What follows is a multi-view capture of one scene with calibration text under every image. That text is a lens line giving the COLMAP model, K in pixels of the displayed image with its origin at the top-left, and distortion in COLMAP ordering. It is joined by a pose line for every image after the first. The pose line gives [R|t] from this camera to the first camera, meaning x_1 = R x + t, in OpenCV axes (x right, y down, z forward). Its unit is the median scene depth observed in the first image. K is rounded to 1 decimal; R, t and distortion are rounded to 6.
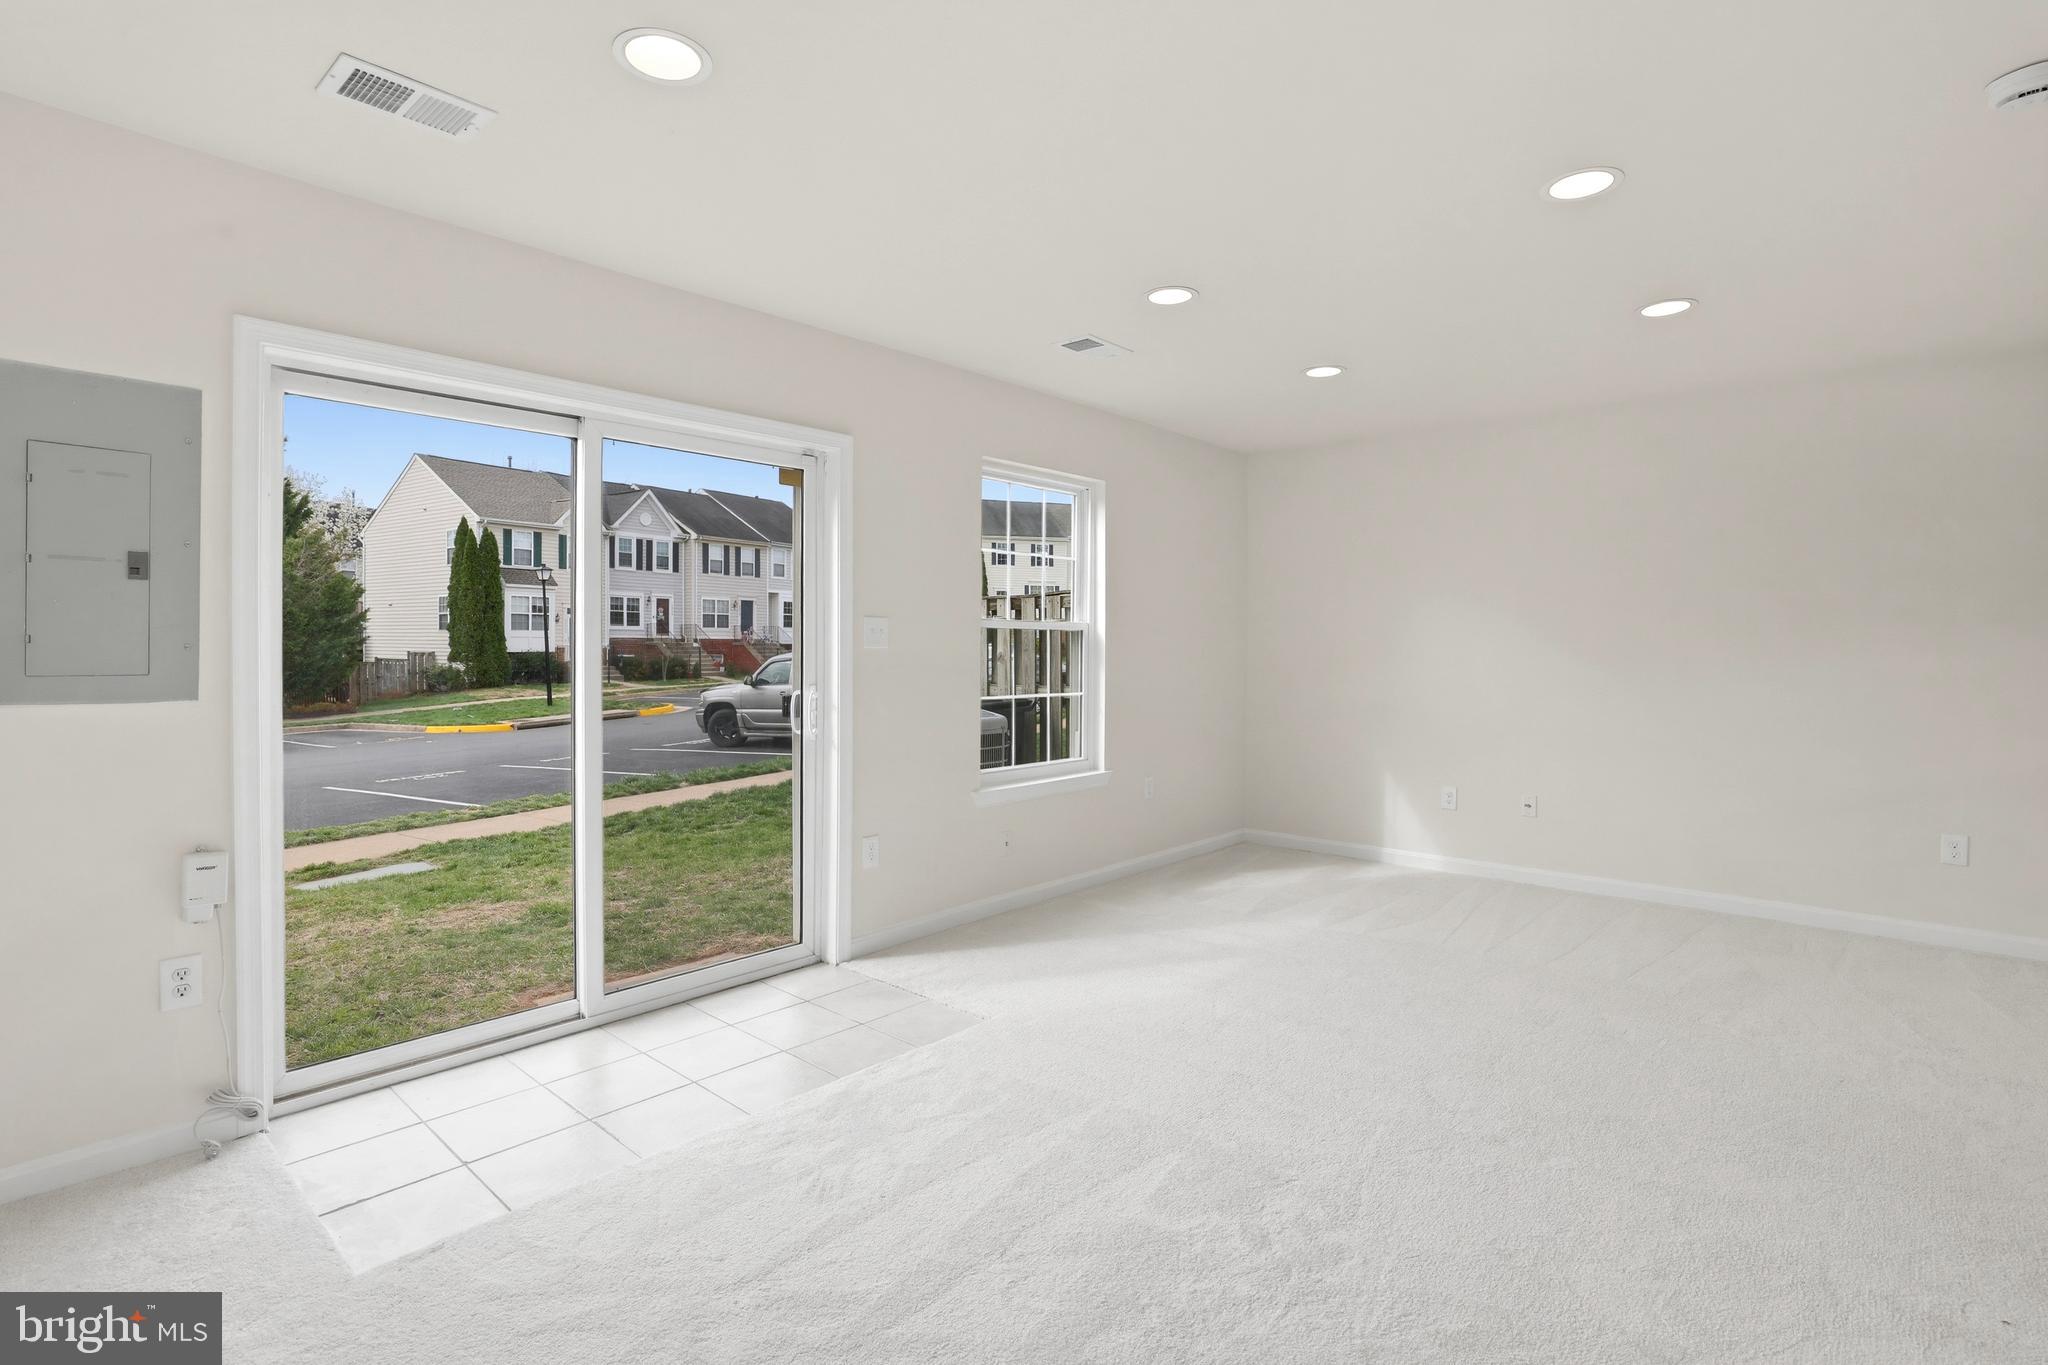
lens RADIAL K [[936.3, 0, 1019.8], [0, 936.3, 660.9], [0, 0, 1]] dist [-0.013772, 0.000005]
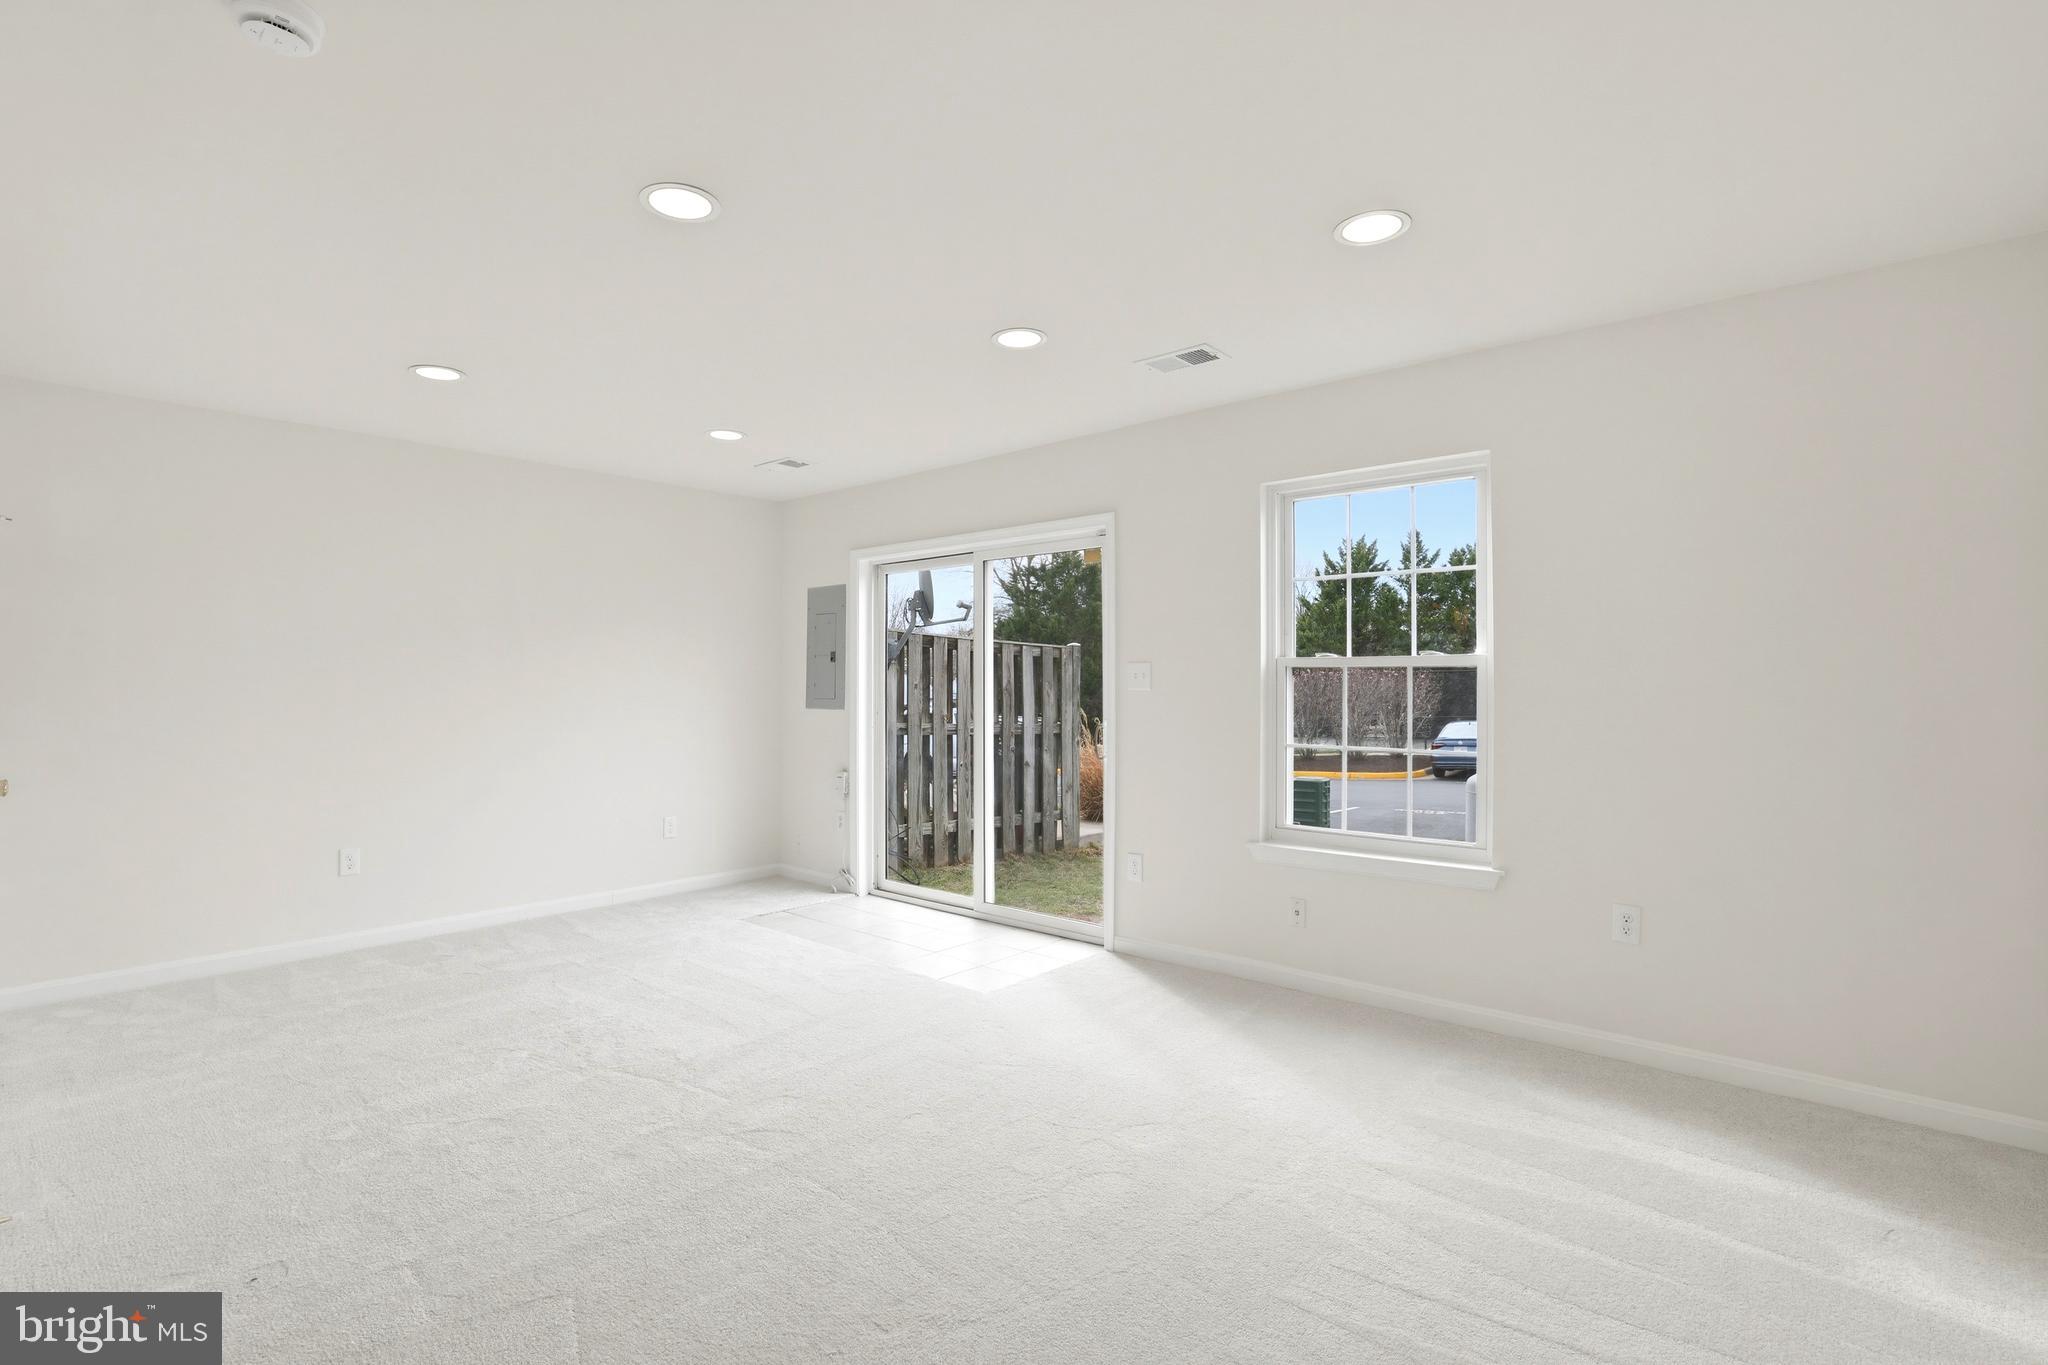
lens RADIAL K [[936.3, 0, 1019.8], [0, 936.3, 660.9], [0, 0, 1]] dist [-0.013772, 0.000005]
pose [[0.048384, -0.021512, -0.998597, 0.995977], [-0.007998, 0.999728, -0.021924, -0.021987], [0.998797, 0.009047, 0.048199, 0.815917]]
